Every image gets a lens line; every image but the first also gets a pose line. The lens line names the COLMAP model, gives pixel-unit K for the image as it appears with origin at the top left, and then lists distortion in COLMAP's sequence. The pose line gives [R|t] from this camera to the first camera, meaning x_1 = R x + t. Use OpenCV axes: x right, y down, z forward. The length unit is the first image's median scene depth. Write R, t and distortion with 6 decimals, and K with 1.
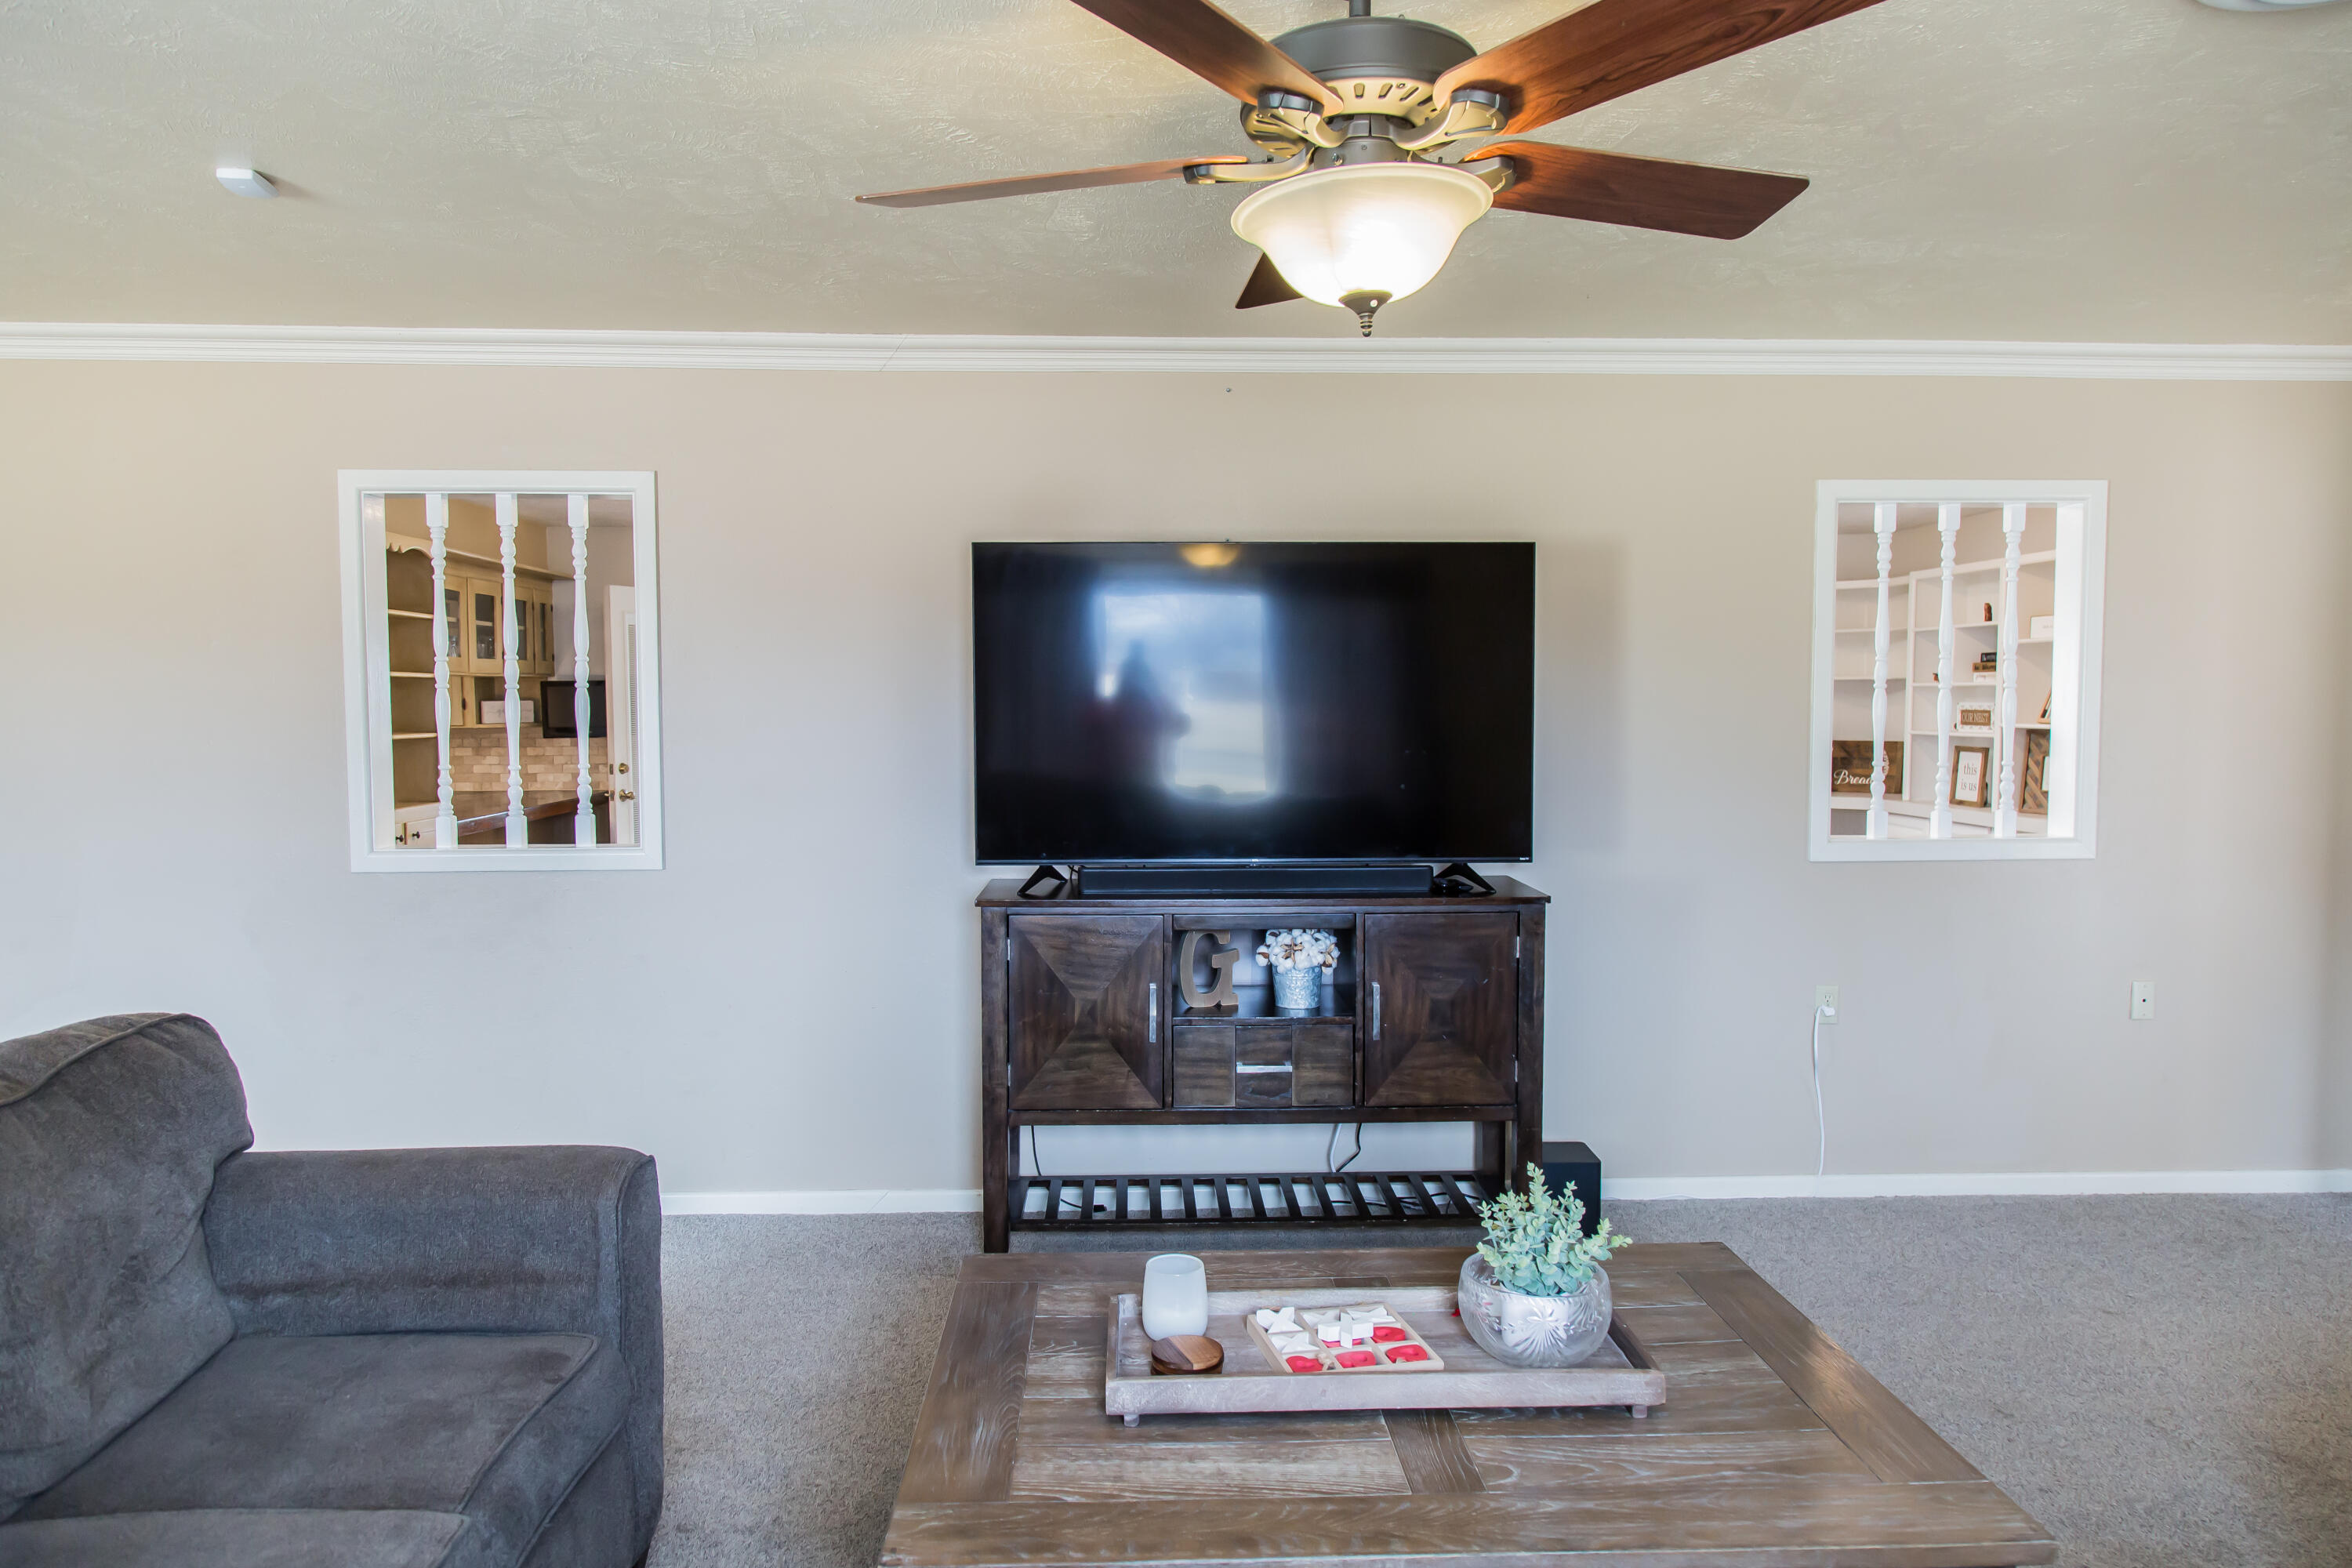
lens RADIAL K [[1537.7, 0, 1177.9], [0, 1537.7, 776.3], [0, 0, 1]] dist [-0.006543, 0.011815]
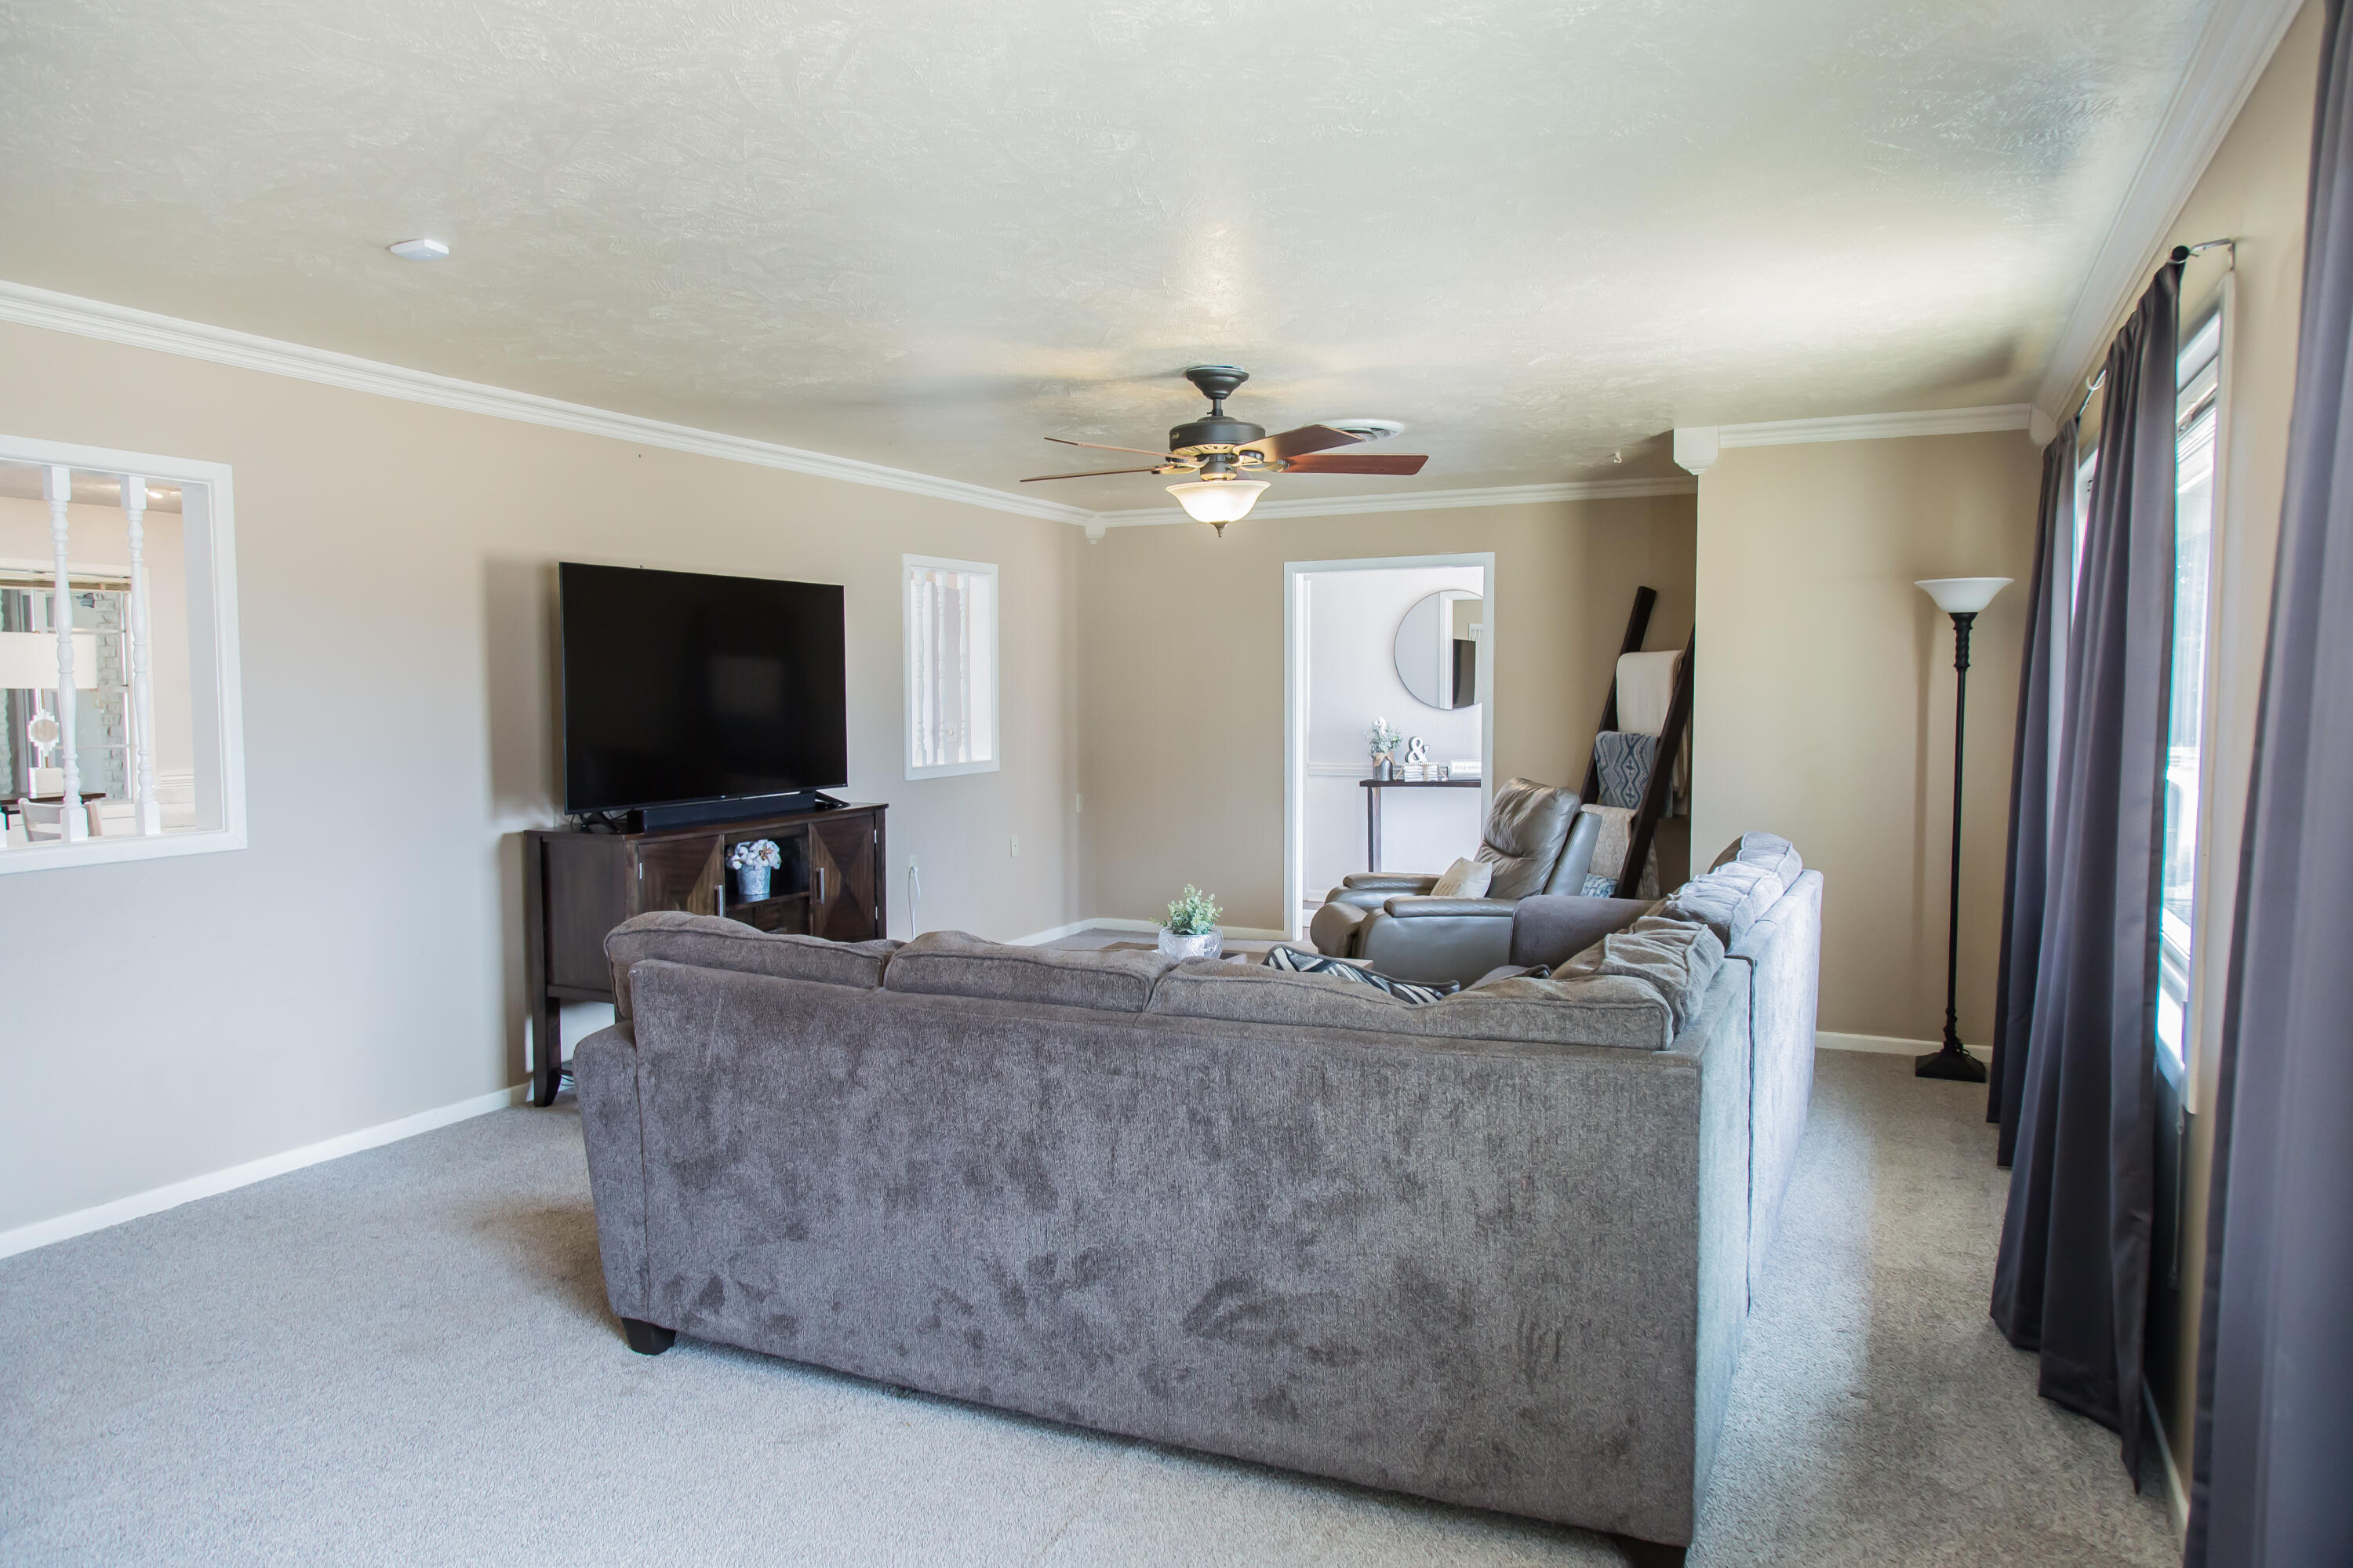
lens RADIAL K [[1538.4, 0, 1178.0], [0, 1538.4, 795.8], [0, 0, 1]] dist [-0.006543, 0.011815]
pose [[0.462896, -0.063854, 0.884110, -1.017105], [0.046150, 0.997785, 0.047901, 0.003886], [-0.885210, 0.018629, 0.464818, -0.045115]]
